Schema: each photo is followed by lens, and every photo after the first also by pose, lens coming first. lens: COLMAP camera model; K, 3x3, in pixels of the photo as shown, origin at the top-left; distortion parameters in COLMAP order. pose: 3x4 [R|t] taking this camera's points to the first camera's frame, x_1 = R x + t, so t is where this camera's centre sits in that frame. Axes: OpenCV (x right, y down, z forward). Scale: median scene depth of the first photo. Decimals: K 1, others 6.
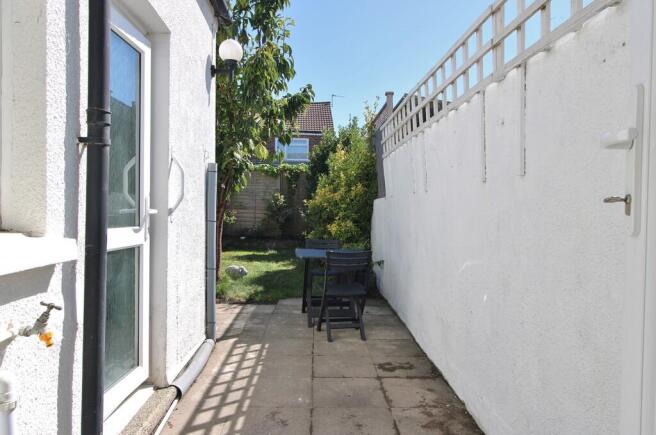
lens RADIAL K [[442.9, 0, 328.0], [0, 442.9, 217.5], [0, 0, 1]] dist [0.000511, 0.000028]
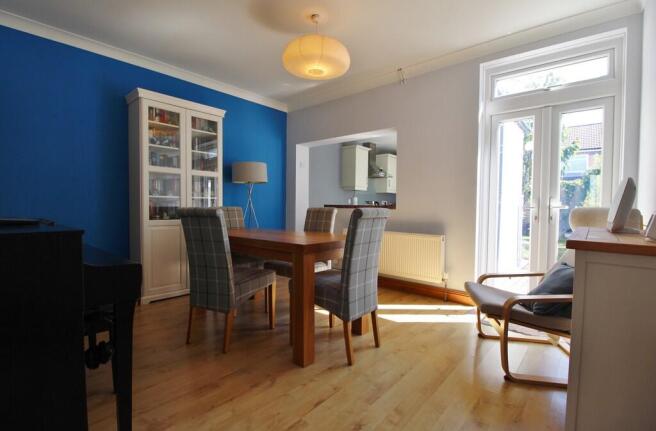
lens RADIAL K [[306.7, 0, 328.0], [0, 306.7, 215.5], [0, 0, 1]] dist [-0.019245, 0.000339]
pose [[0.721494, 0.017123, -0.692209, 0.067762], [-0.013479, 0.999852, 0.010684, -0.006116], [0.692290, 0.001622, 0.721618, -0.477854]]
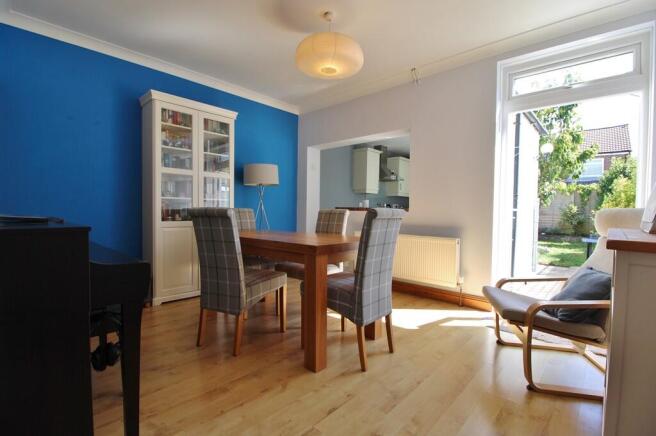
lens RADIAL K [[303.8, 0, 328.0], [0, 303.8, 218.0], [0, 0, 1]] dist [-0.017821, -0.000877]
pose [[0.699190, 0.016094, -0.714755, 0.056943], [-0.017689, 0.999830, 0.005210, -0.002022], [0.714717, 0.009000, 0.699356, -0.471886]]
